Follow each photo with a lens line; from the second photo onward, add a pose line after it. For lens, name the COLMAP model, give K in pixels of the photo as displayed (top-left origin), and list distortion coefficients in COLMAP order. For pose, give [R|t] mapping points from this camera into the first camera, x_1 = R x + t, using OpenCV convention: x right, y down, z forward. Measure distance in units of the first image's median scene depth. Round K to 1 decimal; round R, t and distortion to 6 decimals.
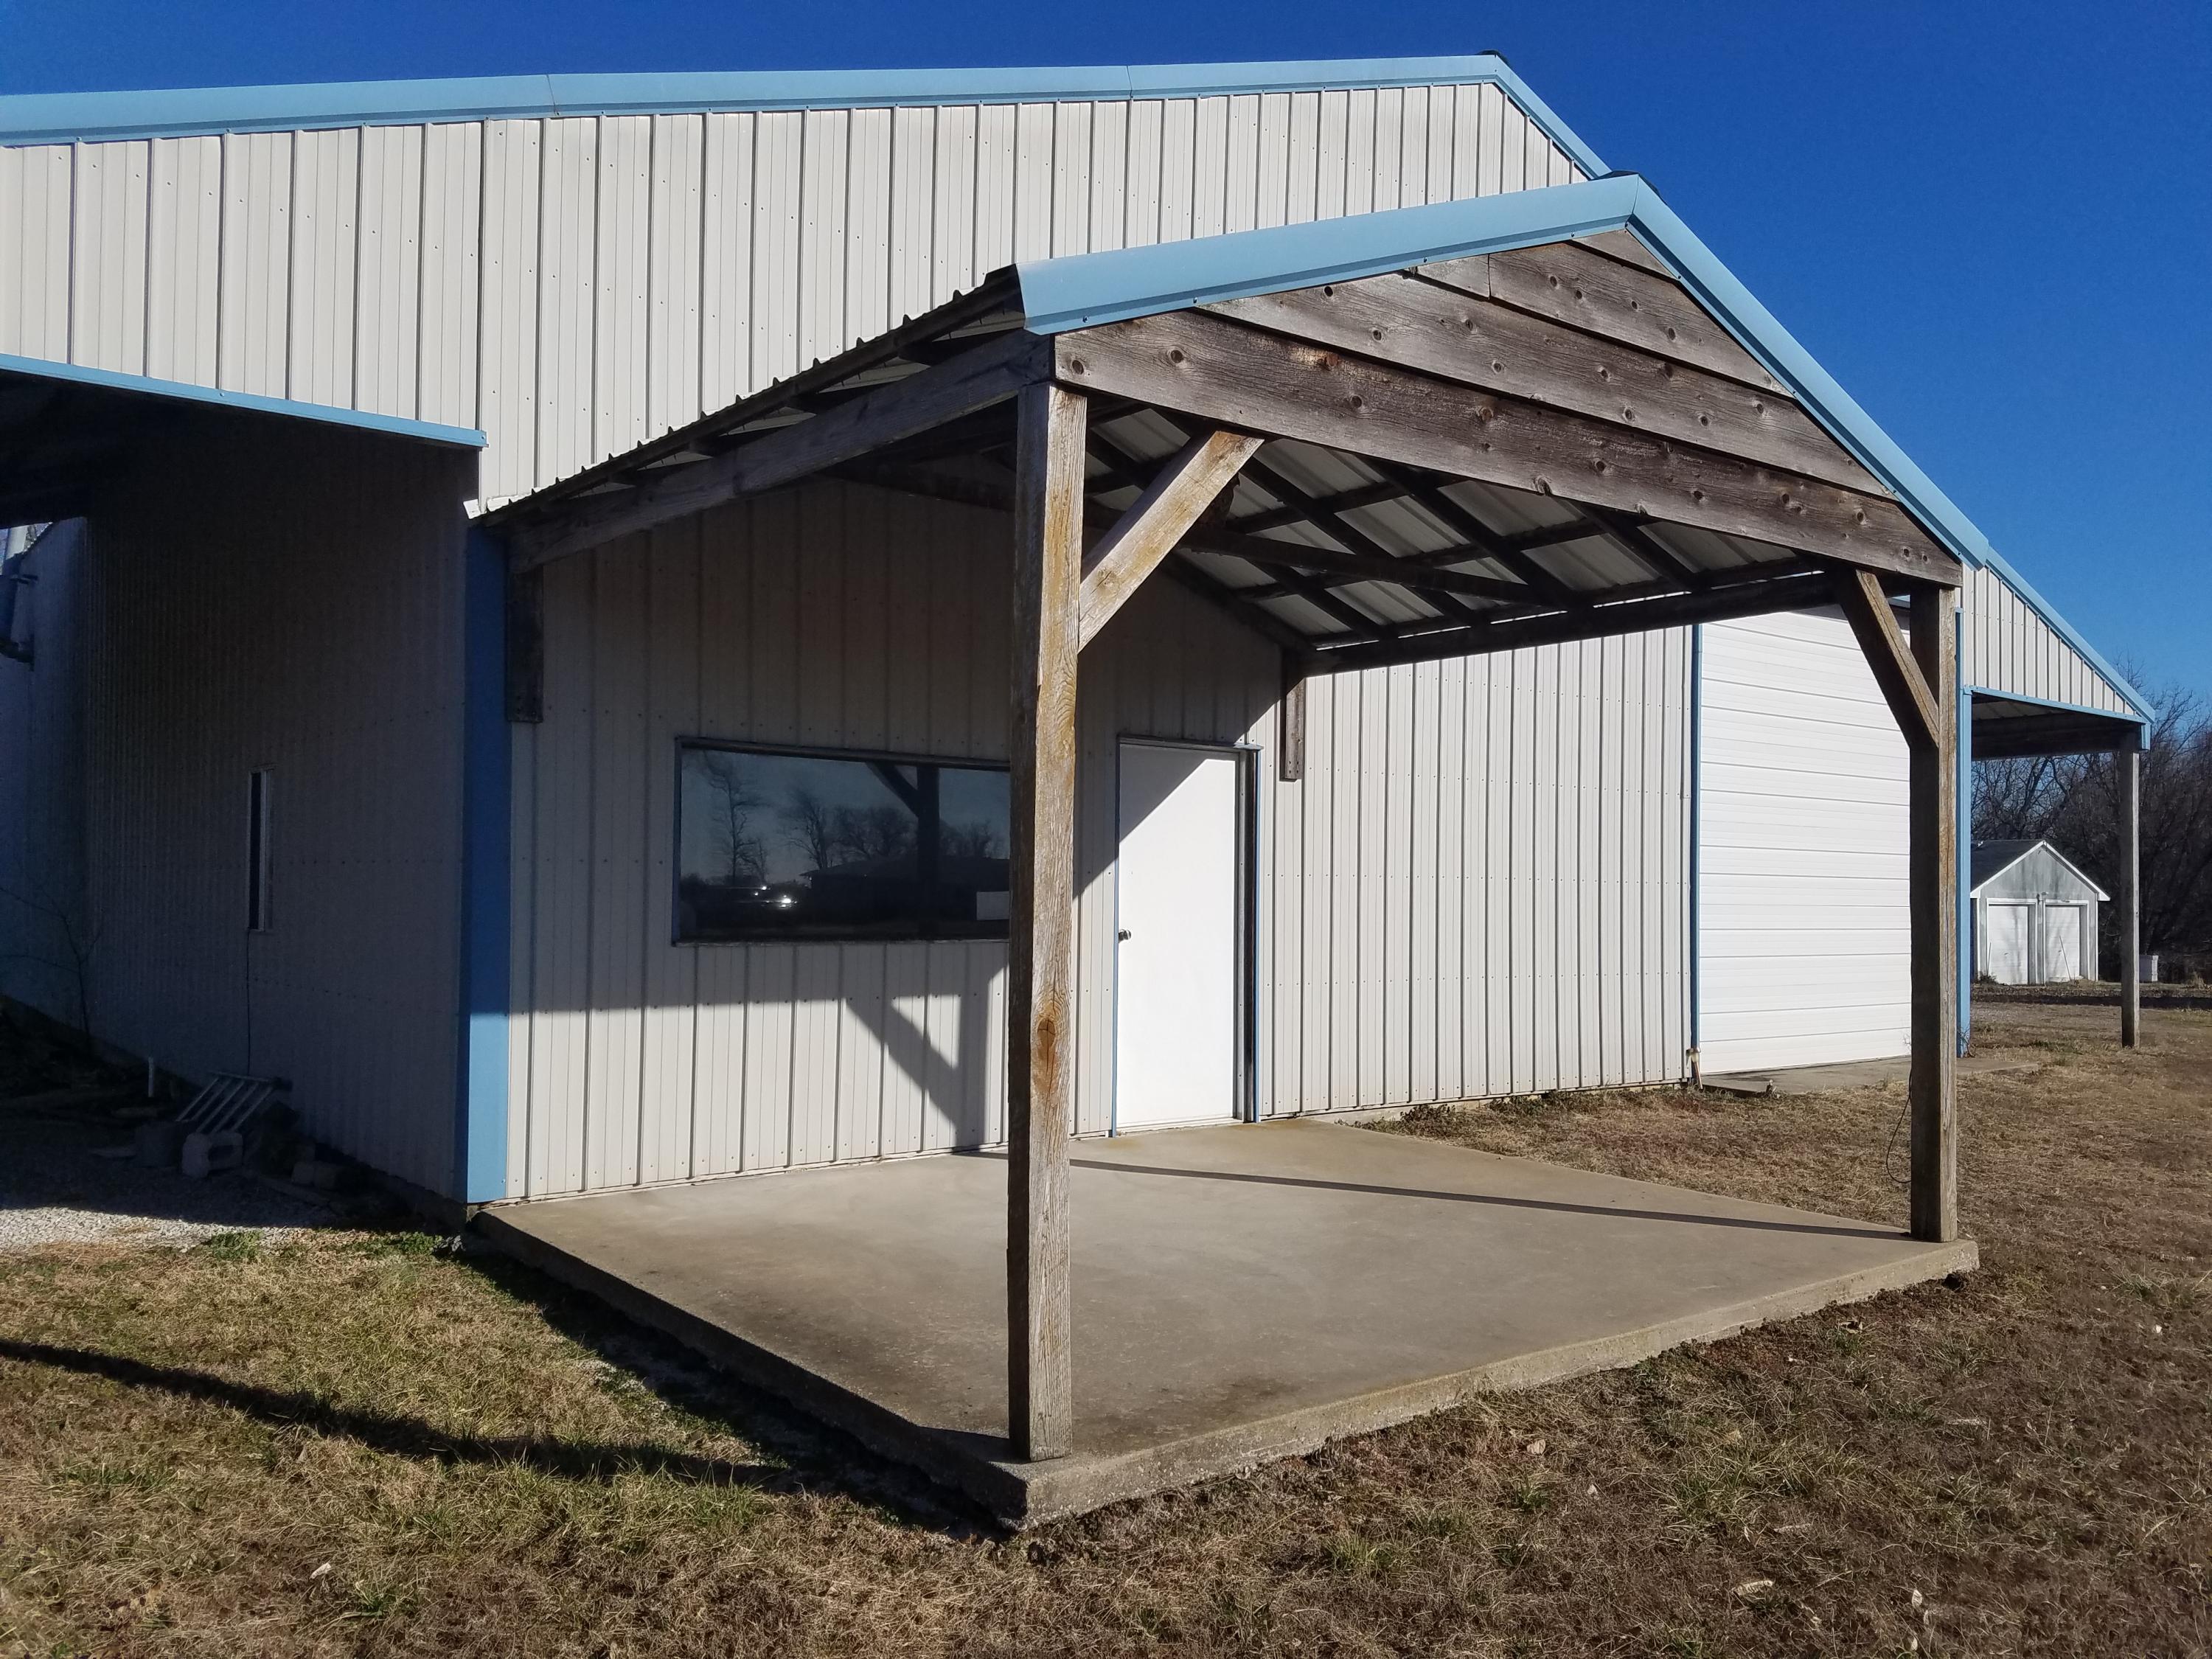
lens RADIAL K [[1661.0, 0, 1099.4], [0, 1661.0, 827.7], [0, 0, 1]] dist [0.237742, -0.519482]
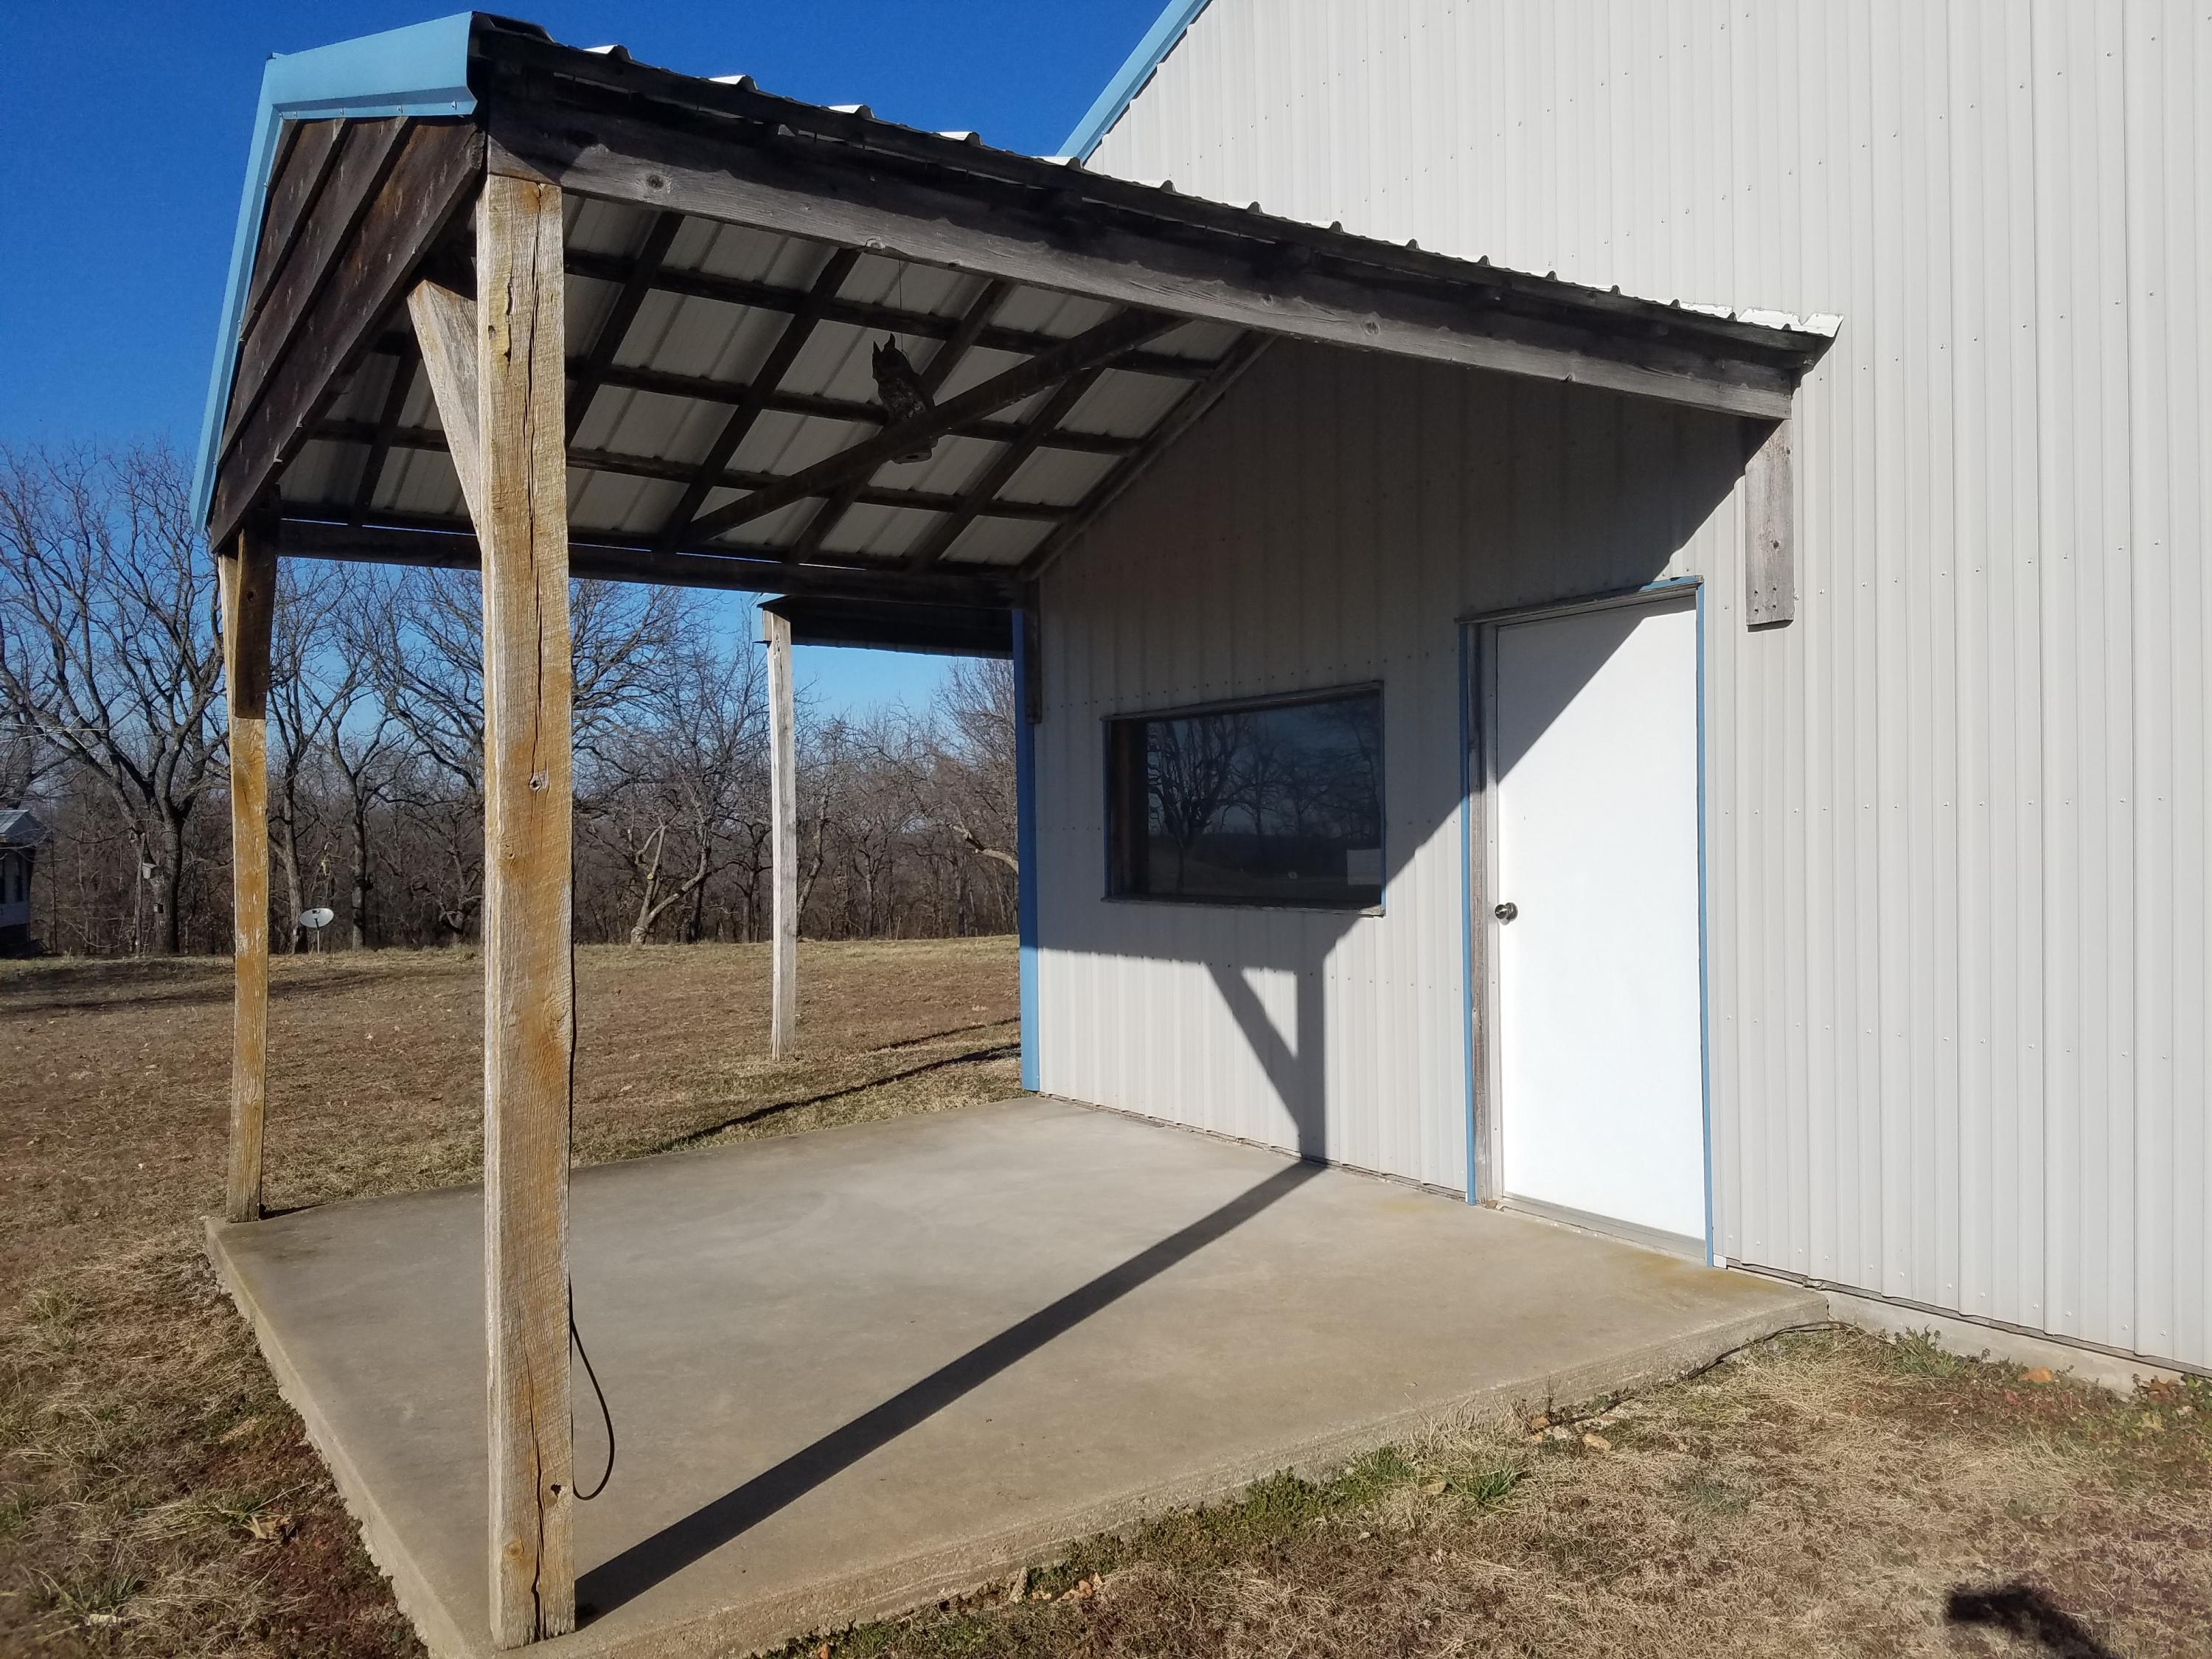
lens RADIAL K [[1683.4, 0, 1096.8], [0, 1683.4, 881.9], [0, 0, 1]] dist [0.282915, -0.546742]
pose [[-0.086508, -0.005881, -0.996234, 0.771096], [0.029099, 0.999541, -0.008427, 0.057431], [0.995826, -0.029718, -0.086298, 0.946041]]
